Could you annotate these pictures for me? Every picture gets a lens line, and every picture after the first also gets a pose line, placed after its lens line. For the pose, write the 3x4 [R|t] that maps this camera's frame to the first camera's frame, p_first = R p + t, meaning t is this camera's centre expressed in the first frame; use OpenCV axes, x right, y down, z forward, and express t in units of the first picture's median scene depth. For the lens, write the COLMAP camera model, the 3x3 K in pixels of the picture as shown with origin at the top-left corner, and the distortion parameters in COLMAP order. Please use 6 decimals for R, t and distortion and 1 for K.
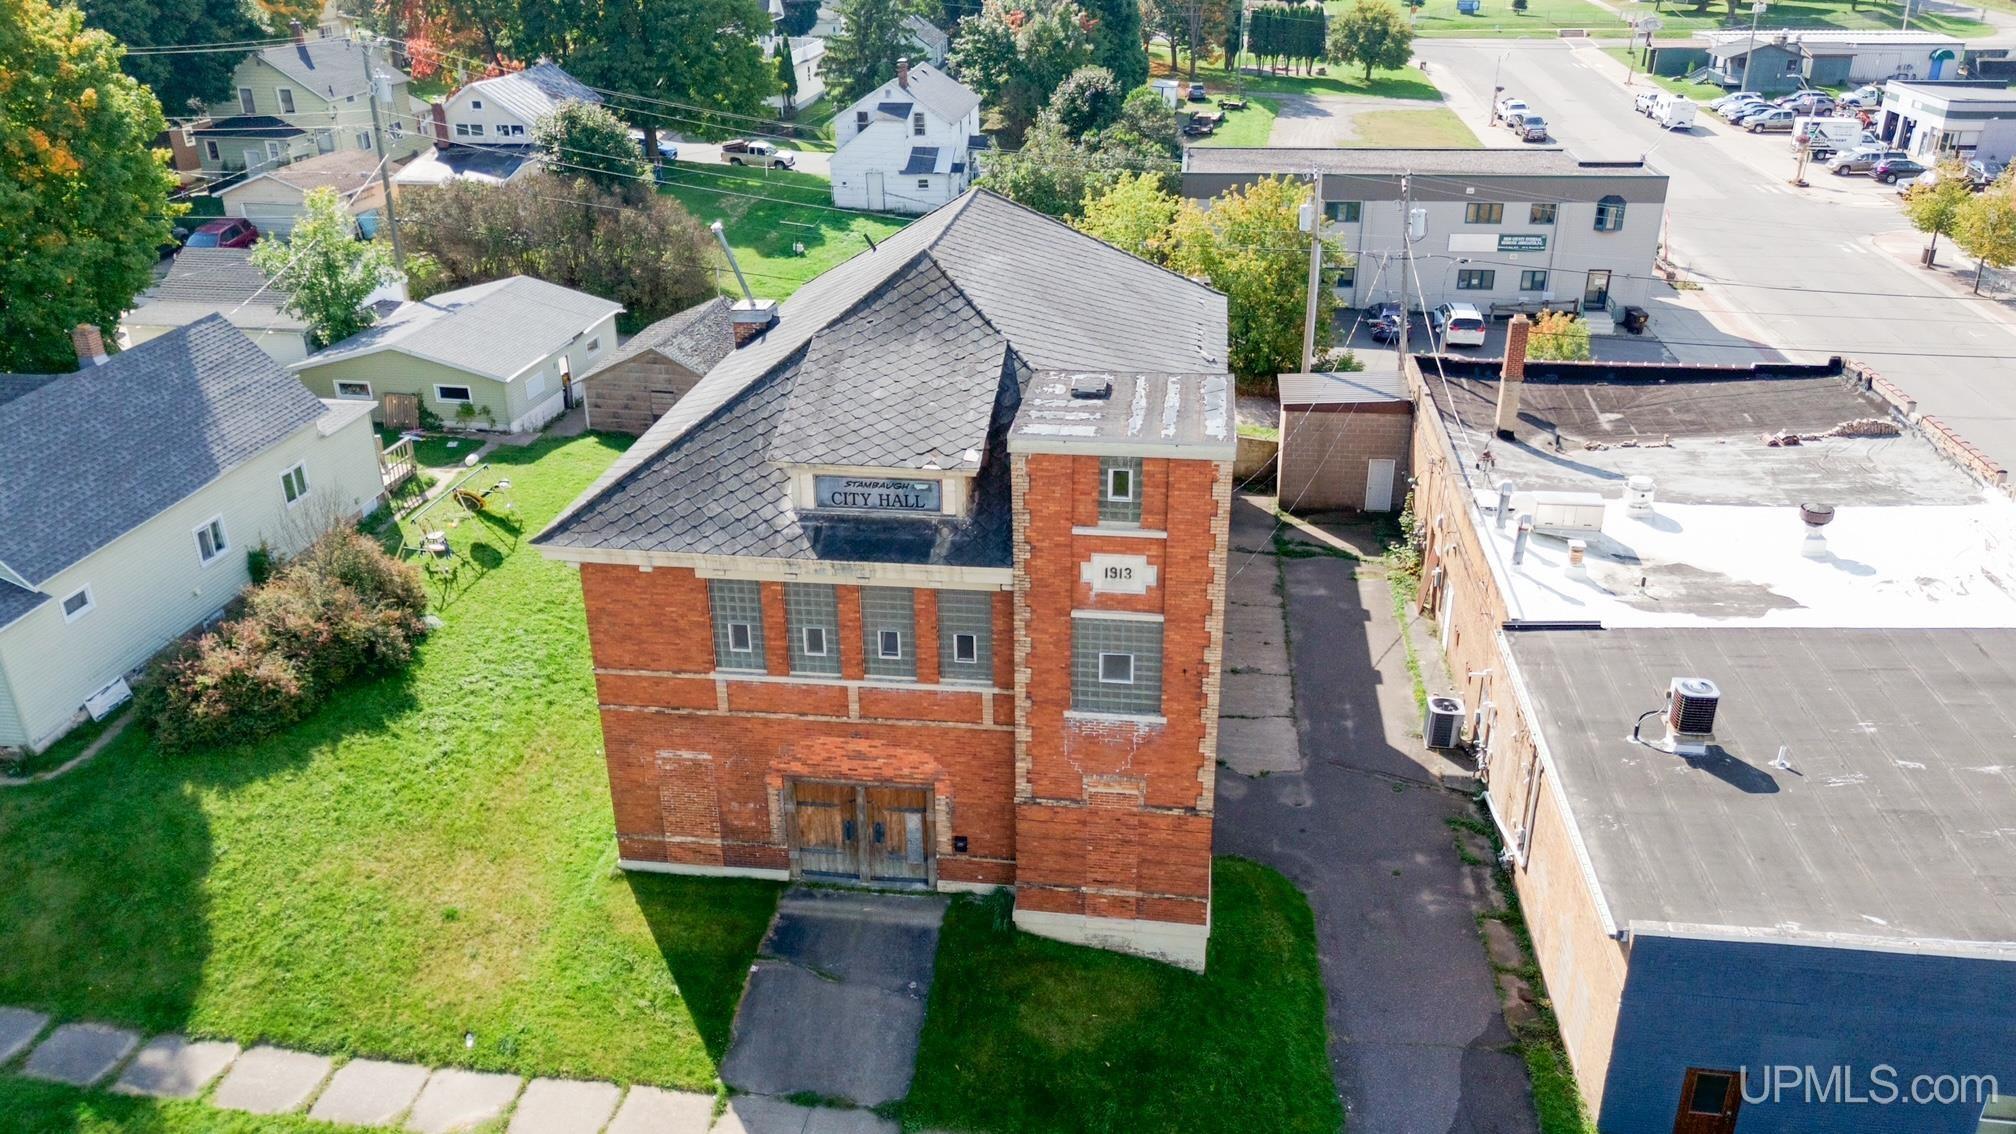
lens RADIAL K [[1481.1, 0, 1005.3], [0, 1481.1, 568.5], [0, 0, 1]] dist [0.059106, -0.050029]
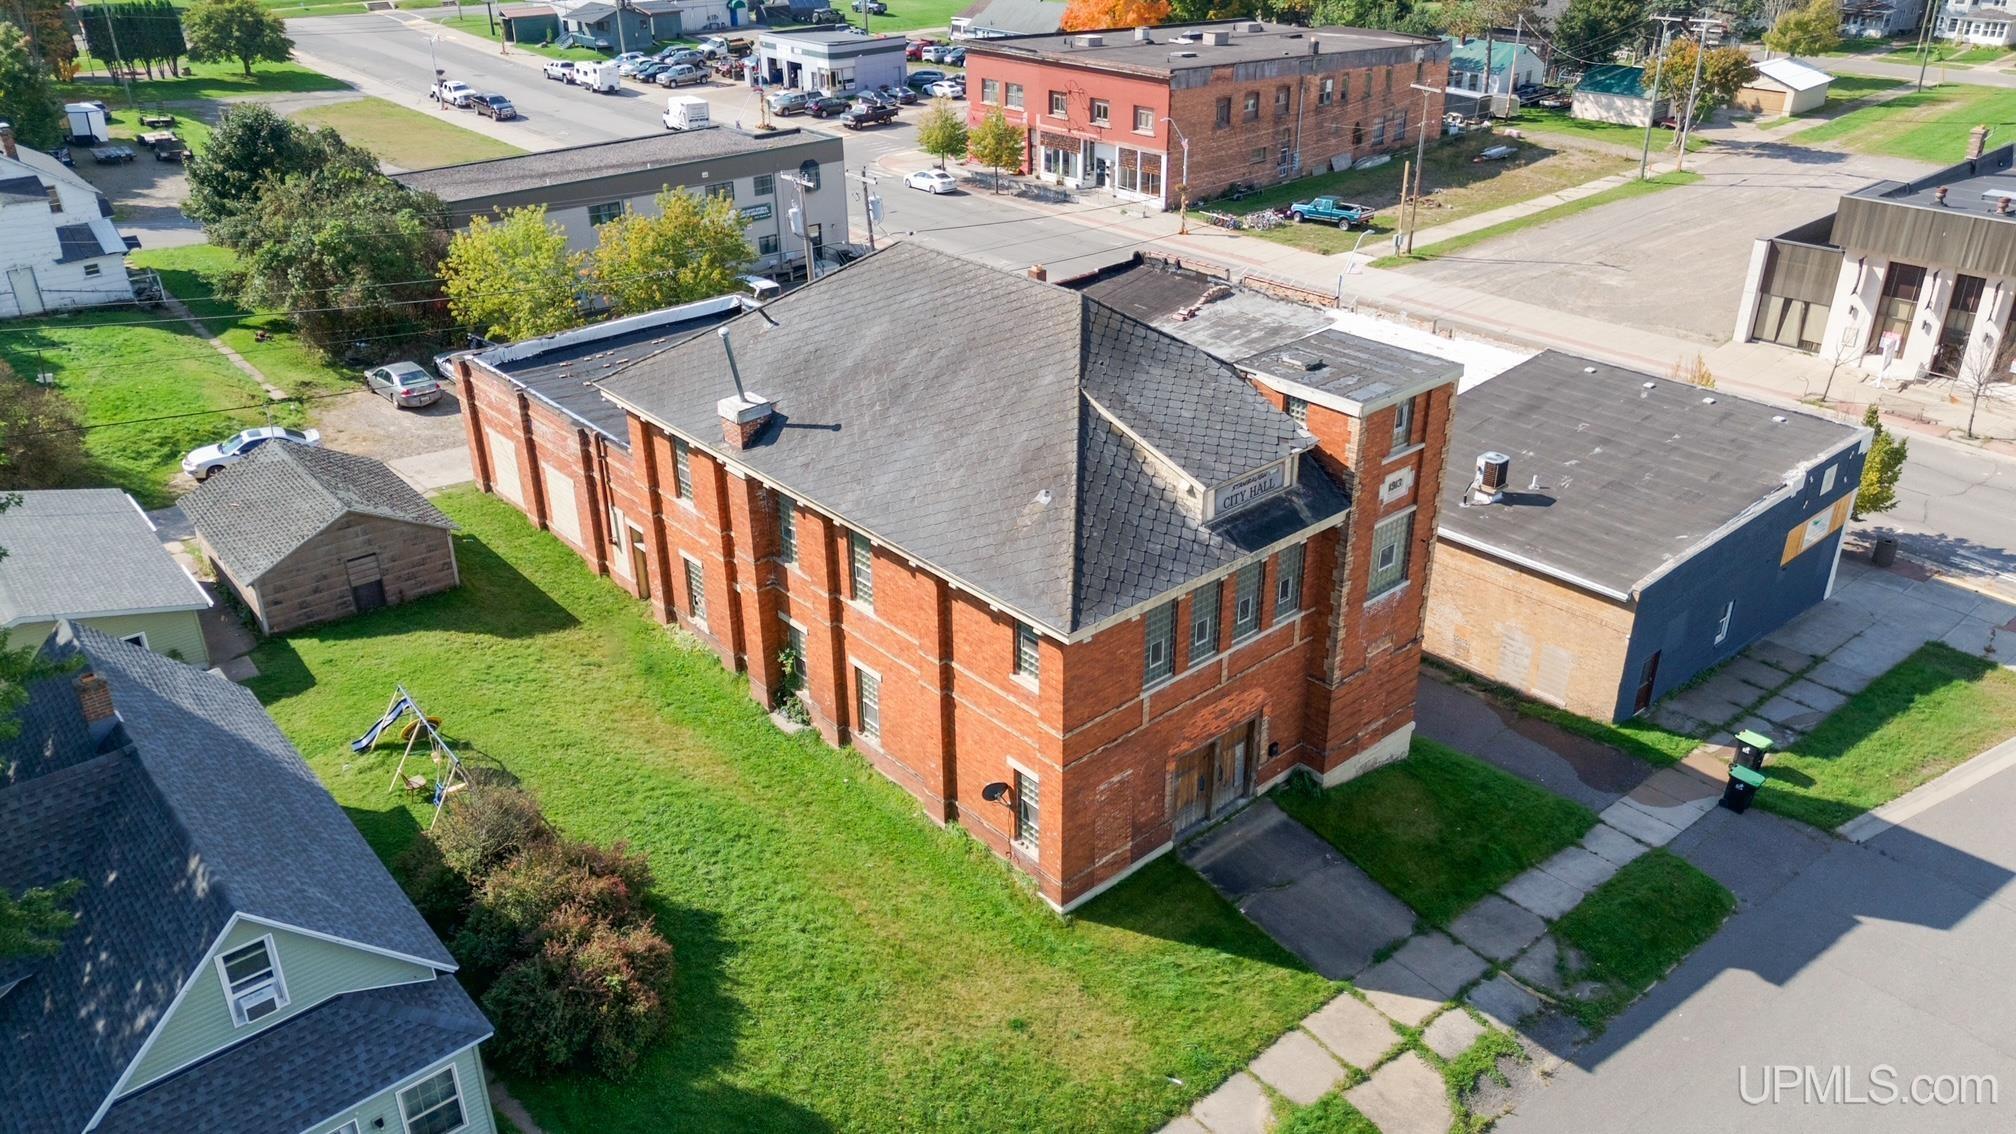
lens RADIAL K [[1481.1, 0, 1009.8], [0, 1481.1, 568.8], [0, 0, 1]] dist [0.059106, -0.050029]
pose [[0.656627, -0.339756, 0.673355, -0.748113], [0.319514, 0.934026, 0.159707, -0.174078], [-0.683192, 0.110279, 0.721863, 0.187729]]
